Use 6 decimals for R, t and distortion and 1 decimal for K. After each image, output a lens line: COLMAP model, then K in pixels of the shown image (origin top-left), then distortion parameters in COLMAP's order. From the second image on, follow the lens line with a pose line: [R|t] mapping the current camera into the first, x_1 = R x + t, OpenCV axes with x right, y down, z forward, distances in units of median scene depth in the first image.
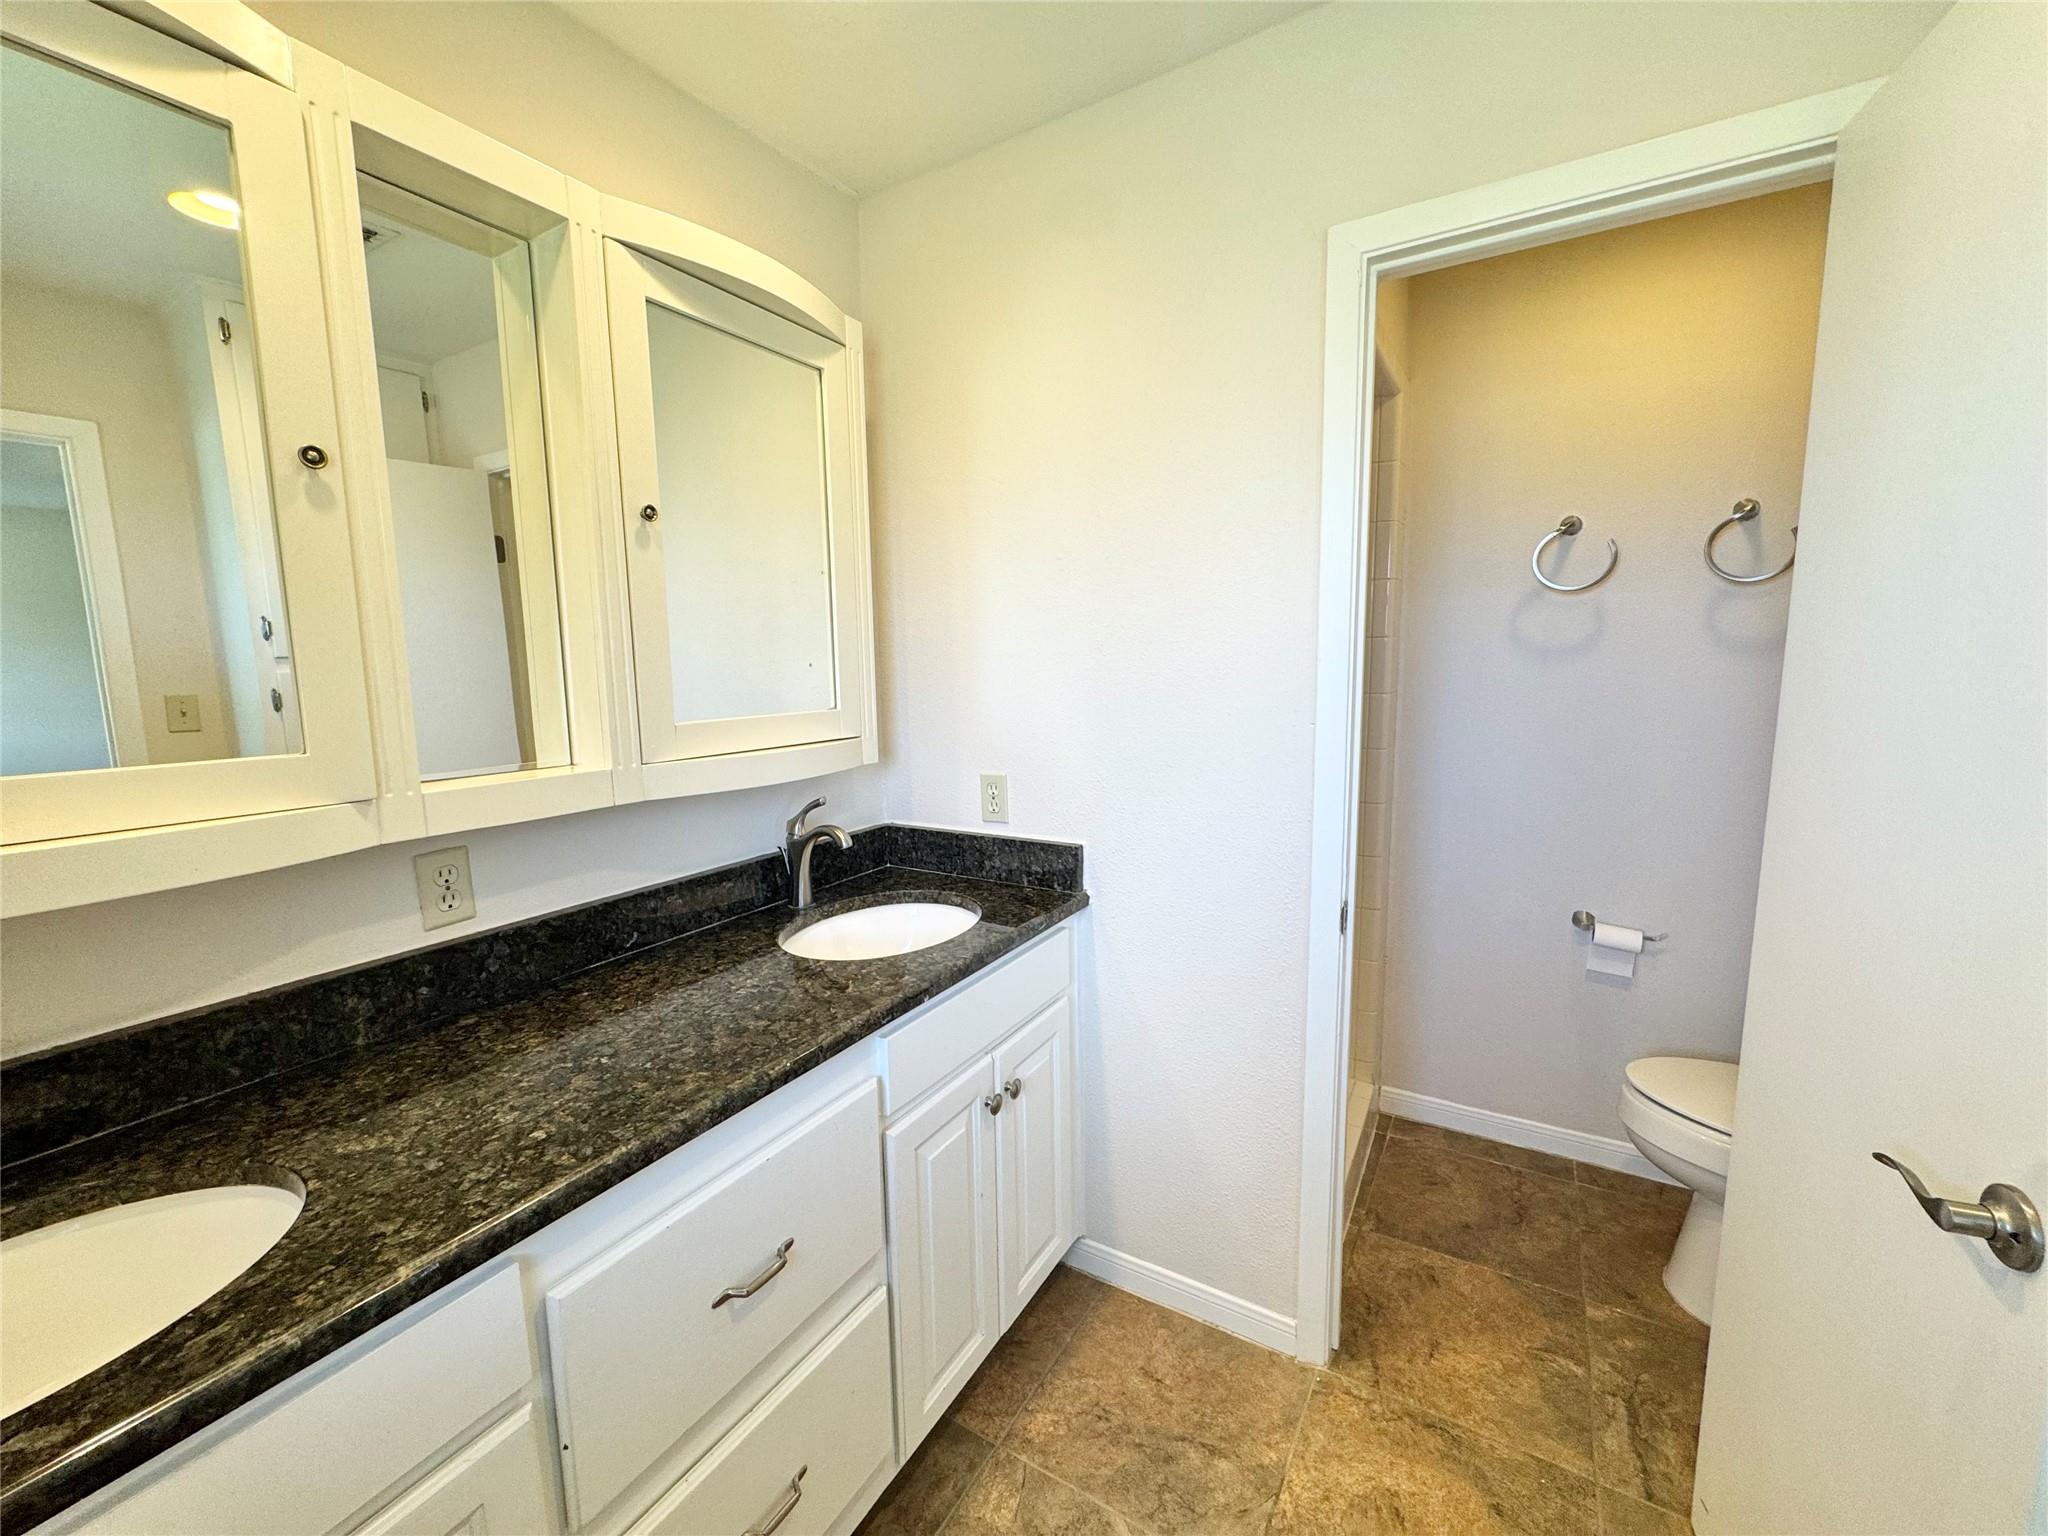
lens RADIAL K [[823.3, 0, 1026.8], [0, 823.3, 763.5], [0, 0, 1]] dist [0.000588, -0.000345]
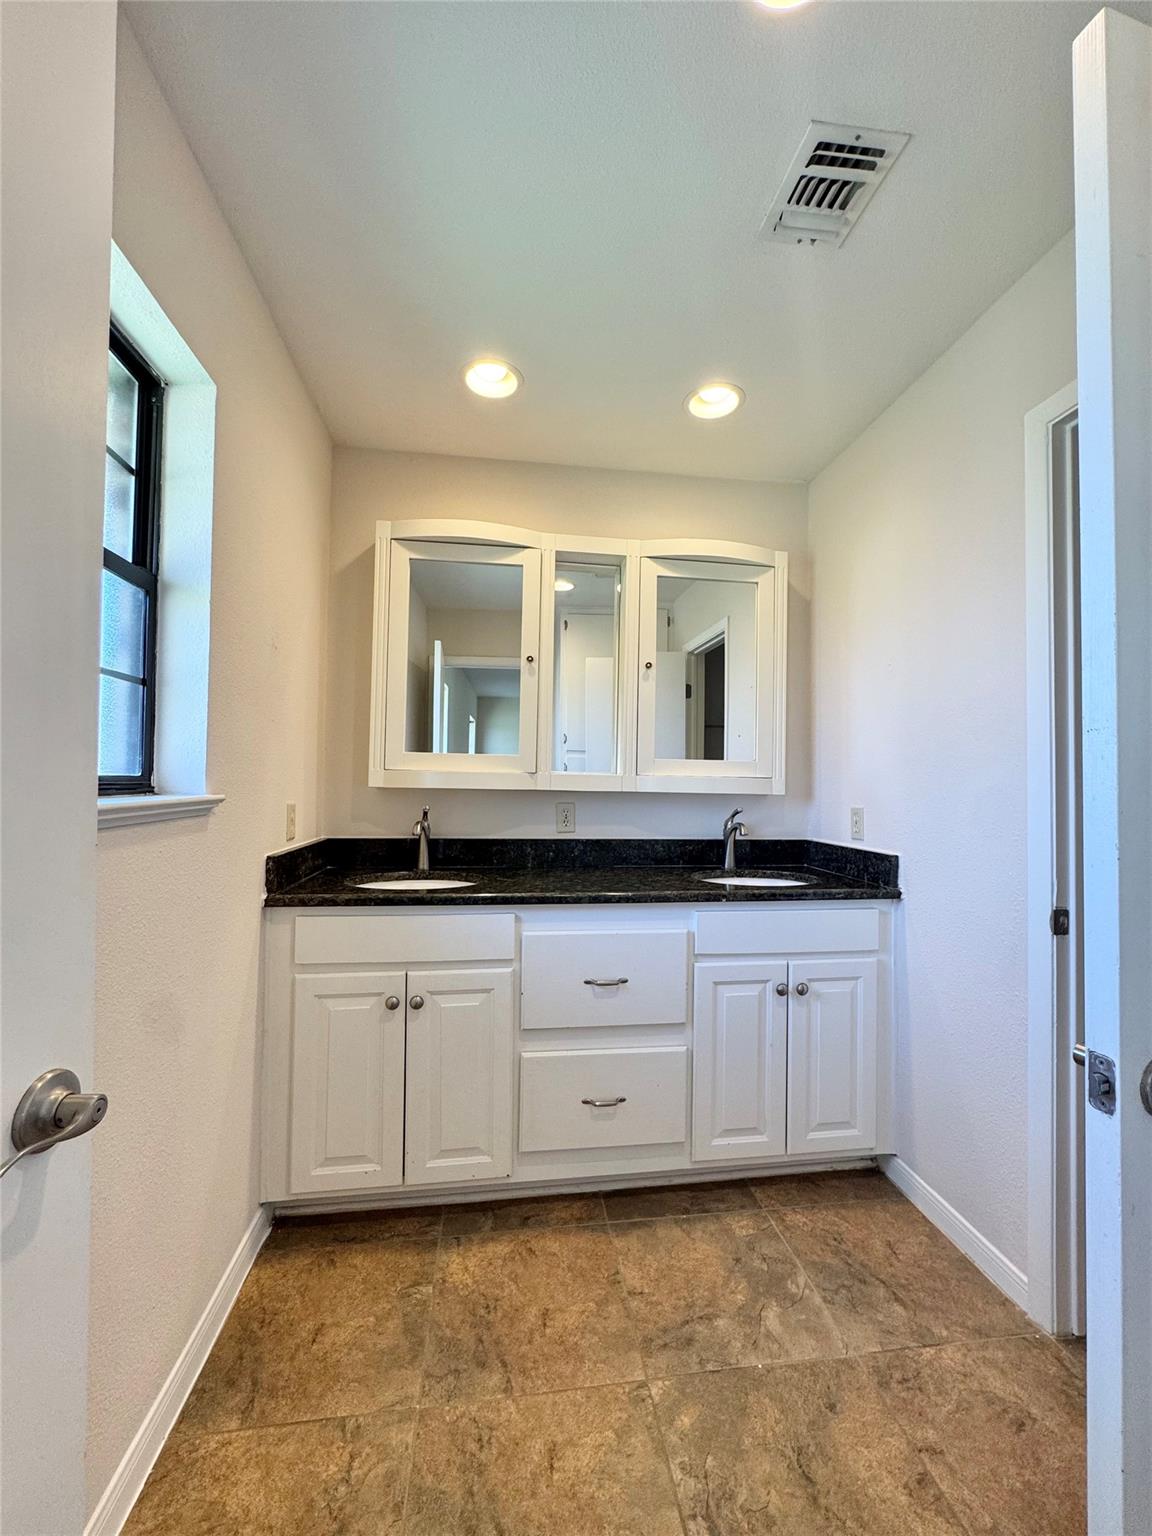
lens RADIAL K [[614.3, 0, 578.8], [0, 614.3, 765.5], [0, 0, 1]] dist [-0.005711, 0.000153]
pose [[0.628381, 0.003492, -0.777898, 0.589562], [-0.124571, 0.987537, -0.096194, 0.124689], [0.767867, 0.157350, 0.620984, -0.129182]]
